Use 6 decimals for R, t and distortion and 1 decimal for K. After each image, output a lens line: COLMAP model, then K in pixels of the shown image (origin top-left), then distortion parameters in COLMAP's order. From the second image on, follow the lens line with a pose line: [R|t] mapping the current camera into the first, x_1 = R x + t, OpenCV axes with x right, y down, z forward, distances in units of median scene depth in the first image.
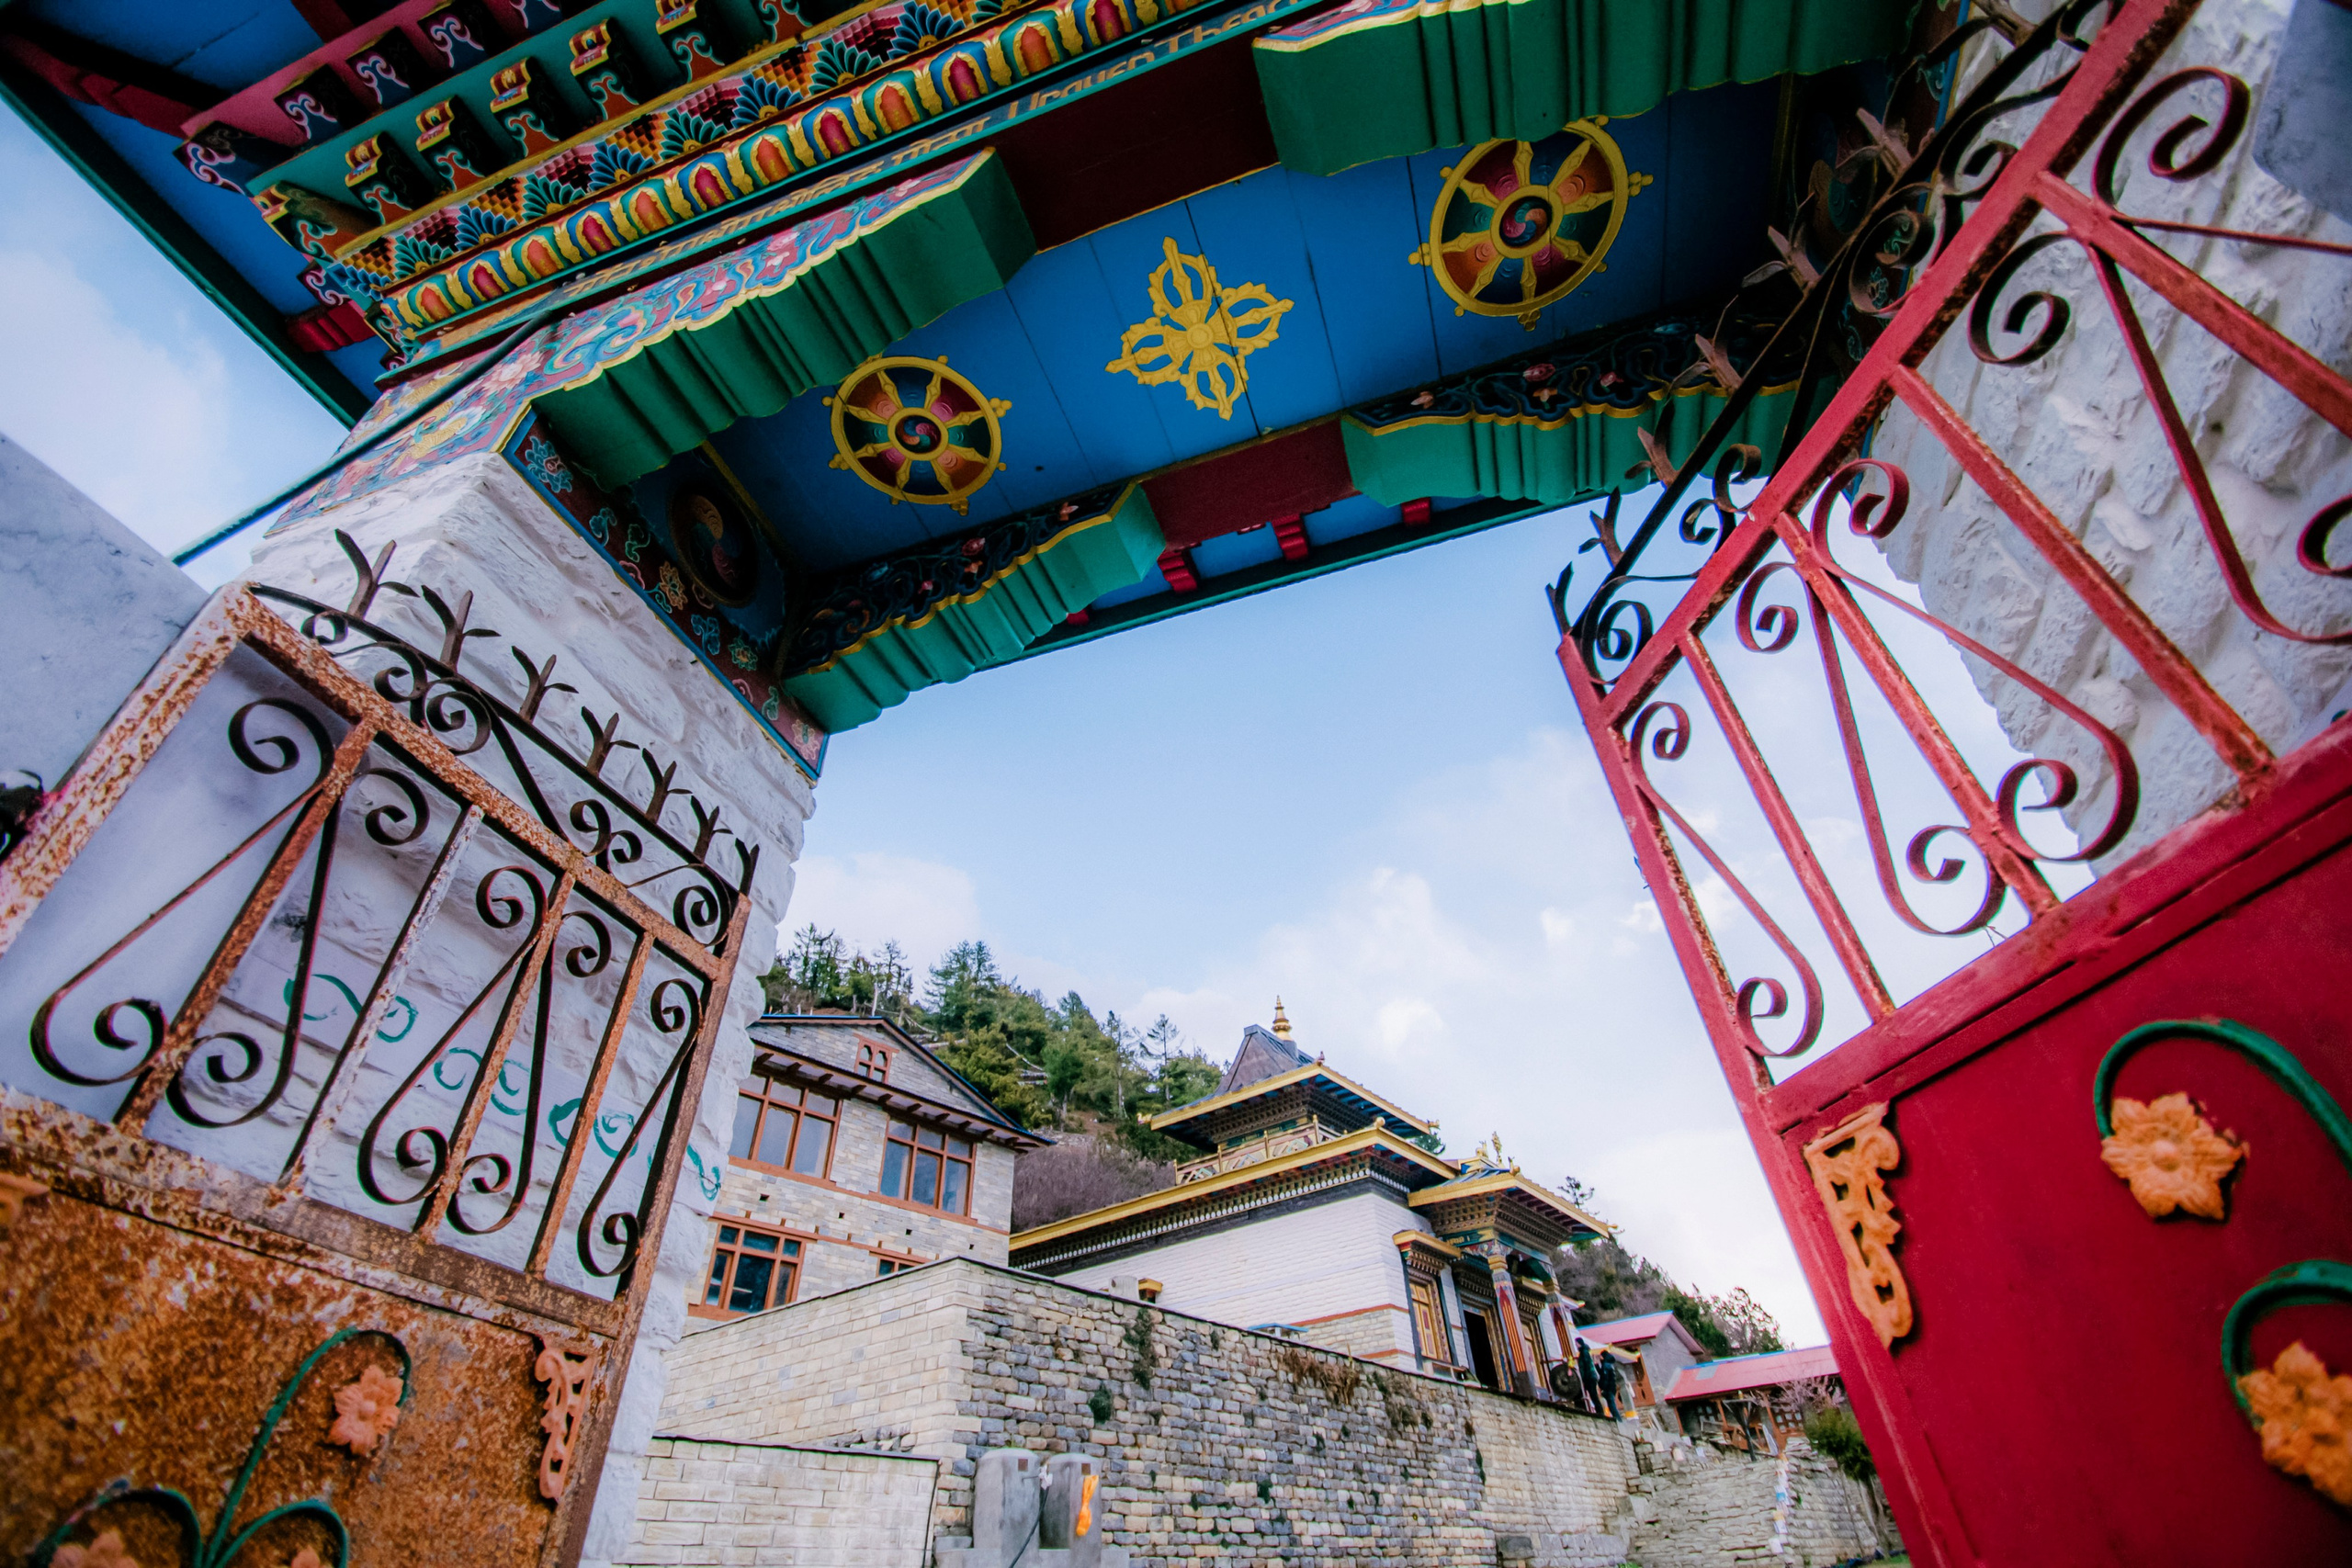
lens RADIAL K [[1019.3, 0, 1177.9], [0, 1019.3, 781.0], [0, 0, 1]] dist [0.001422, 0.000045]
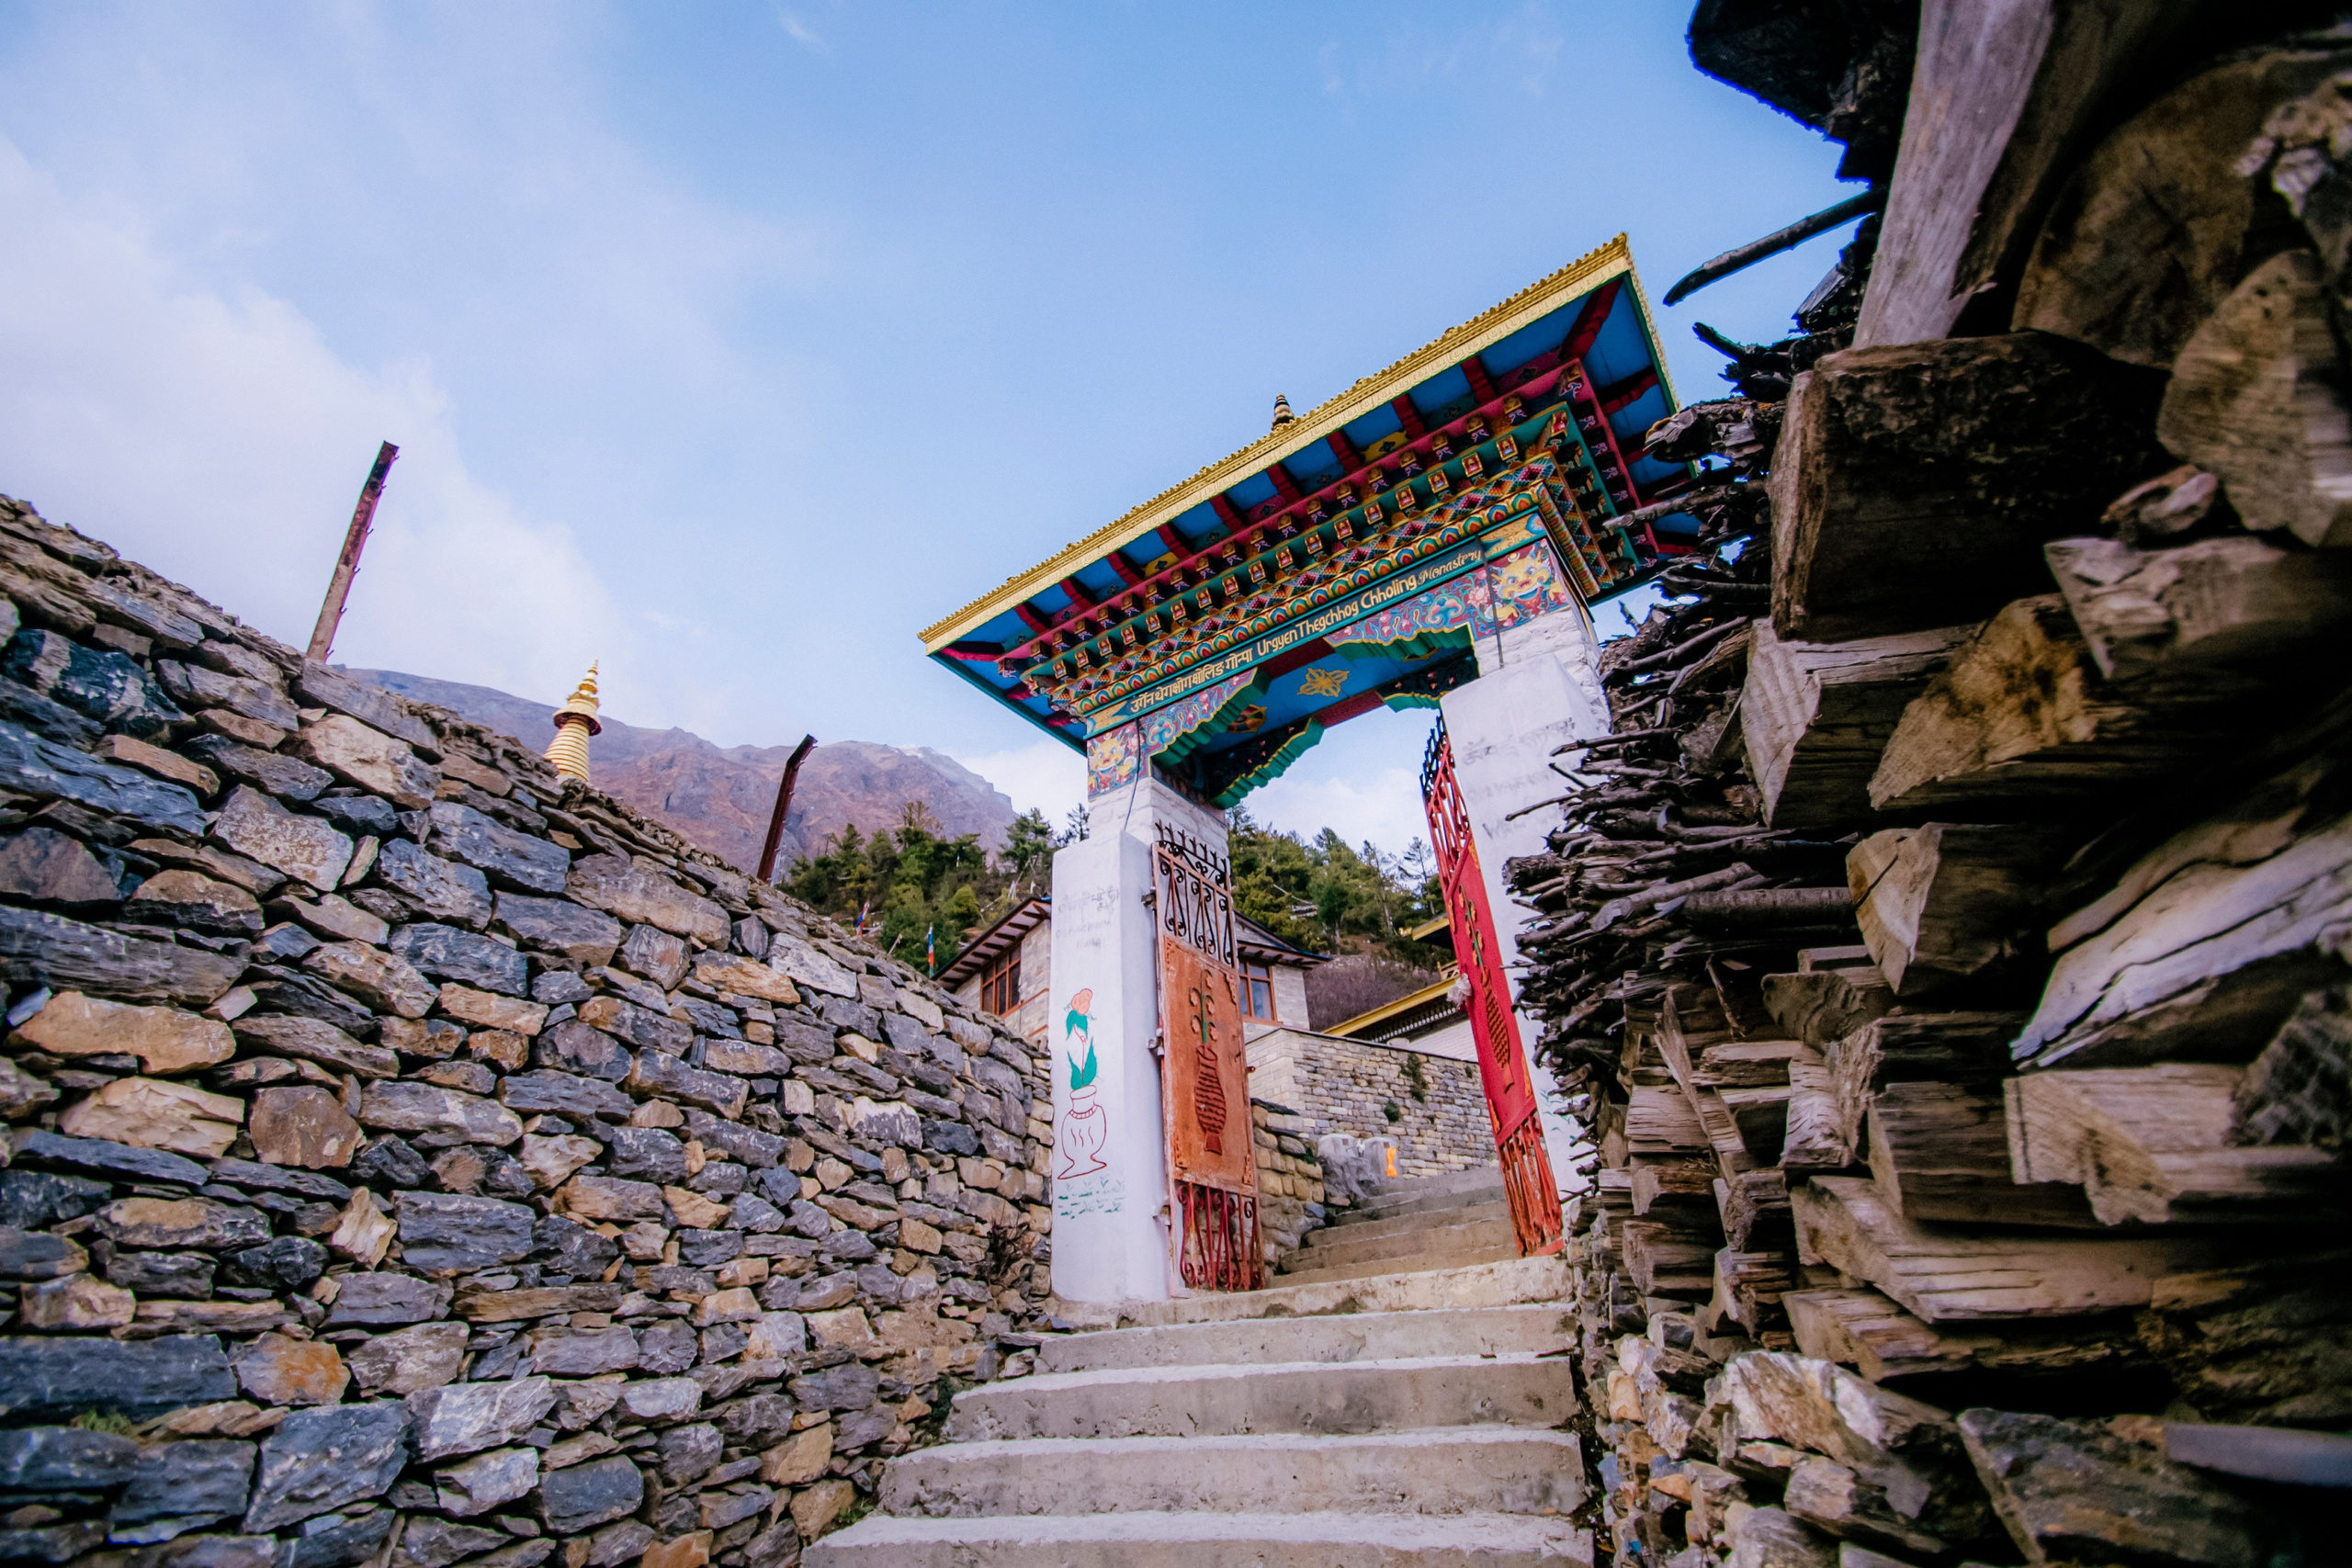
lens RADIAL K [[1019.3, 0, 1173.7], [0, 1019.3, 785.9], [0, 0, 1]] dist [0.001422, 0.000045]
pose [[0.957331, -0.162526, -0.238960, 0.014570], [0.198836, 0.970477, 0.136525, -0.033419], [0.209716, -0.178214, 0.961384, -0.114182]]
